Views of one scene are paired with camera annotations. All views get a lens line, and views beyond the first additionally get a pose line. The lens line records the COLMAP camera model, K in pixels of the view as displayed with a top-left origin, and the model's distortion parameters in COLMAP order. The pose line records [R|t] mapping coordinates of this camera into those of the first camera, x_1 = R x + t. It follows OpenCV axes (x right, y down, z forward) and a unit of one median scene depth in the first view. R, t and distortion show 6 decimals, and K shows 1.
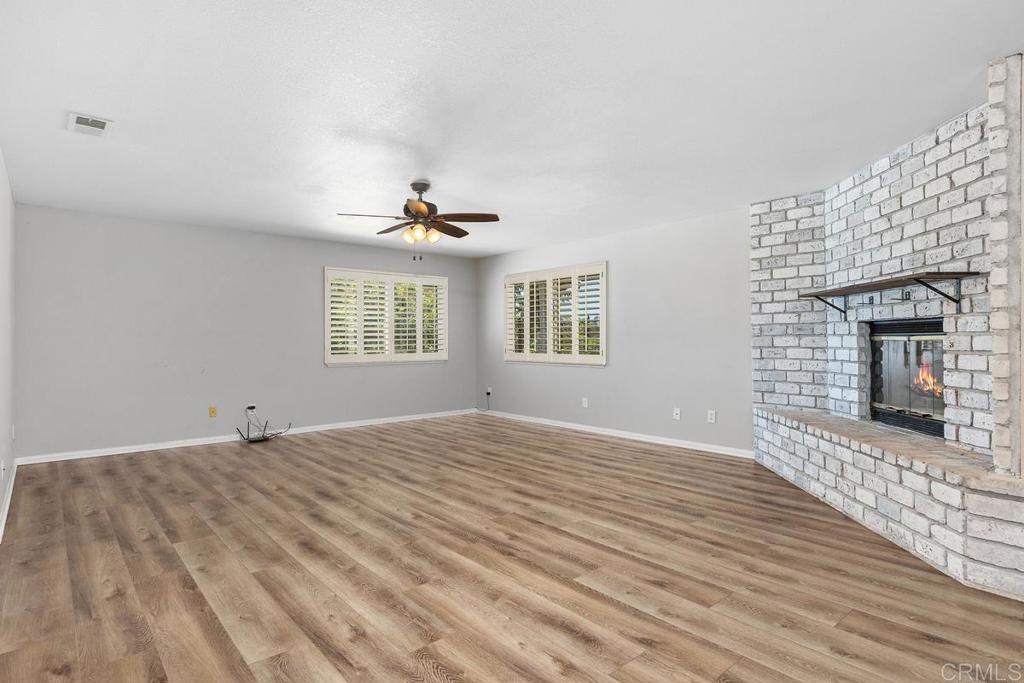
lens RADIAL K [[557.6, 0, 512.0], [0, 557.6, 339.4], [0, 0, 1]] dist [-0.003217, 0.000125]
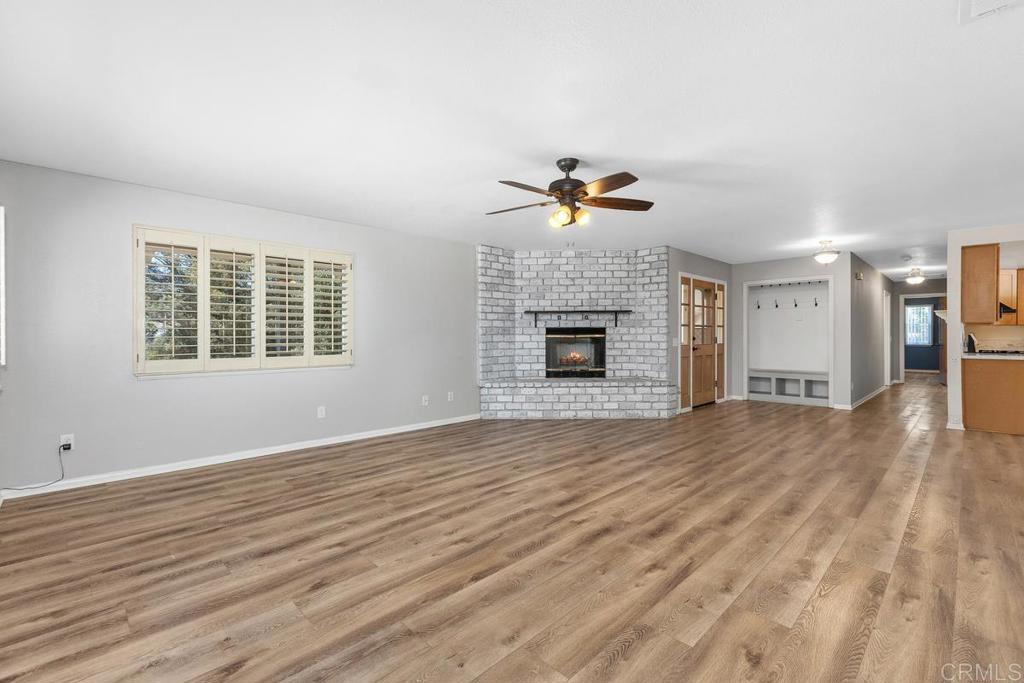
lens RADIAL K [[465.6, 0, 511.9], [0, 465.6, 339.1], [0, 0, 1]] dist [-0.001060, 0.000036]
pose [[-0.094067, -0.003994, 0.995558, -1.068039], [0.003576, 0.999984, 0.004350, 0.000708], [-0.995559, 0.003969, -0.094051, 1.387050]]
